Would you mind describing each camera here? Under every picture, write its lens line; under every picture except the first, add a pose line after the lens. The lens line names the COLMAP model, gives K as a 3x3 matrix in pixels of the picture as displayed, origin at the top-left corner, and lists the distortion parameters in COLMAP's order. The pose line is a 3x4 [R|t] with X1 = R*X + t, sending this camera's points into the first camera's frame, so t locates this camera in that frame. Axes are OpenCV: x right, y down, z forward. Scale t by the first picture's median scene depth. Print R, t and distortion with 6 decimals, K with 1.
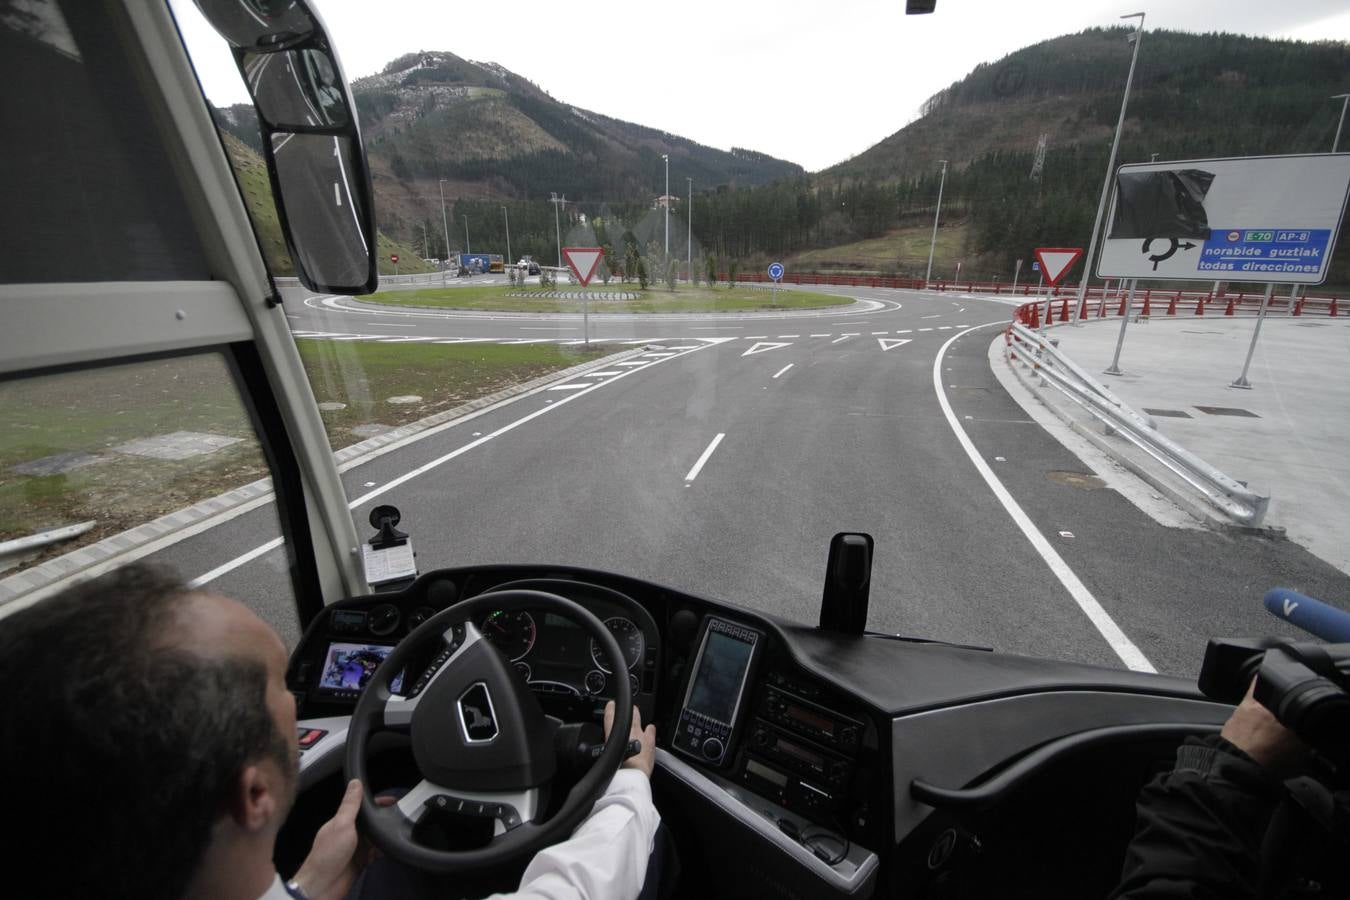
lens RADIAL K [[600.2, 0, 669.1], [0, 600.2, 457.3], [0, 0, 1]] dist [0.007085, -0.004024]
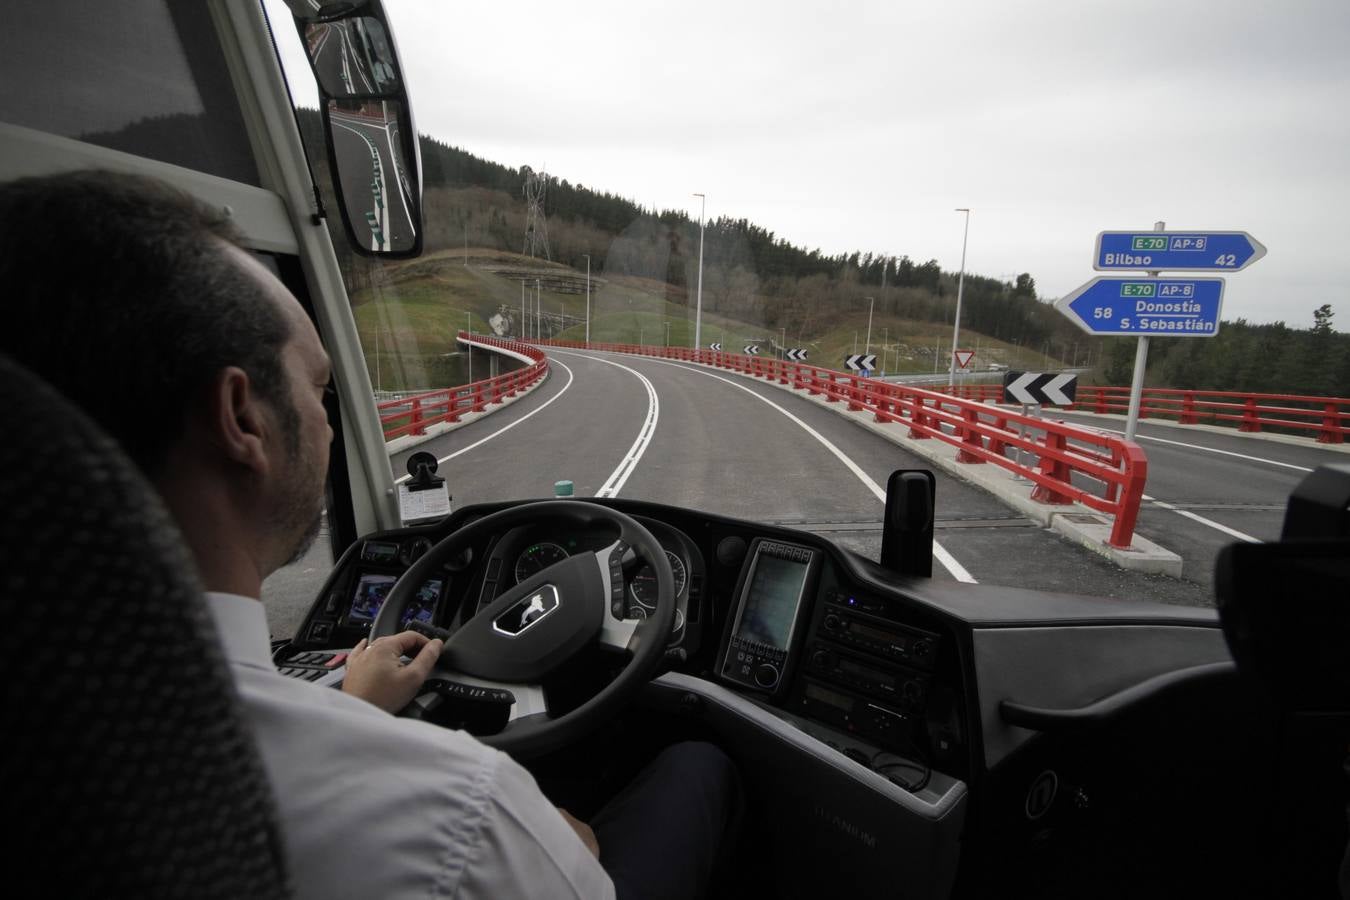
lens RADIAL K [[600.2, 0, 672.7], [0, 600.2, 453.0], [0, 0, 1]] dist [0.007085, -0.004024]
pose [[0.997566, -0.019923, -0.066824, -0.000349], [0.013200, 0.994942, -0.099576, 0.237333], [0.068470, 0.098451, 0.992784, 0.069507]]
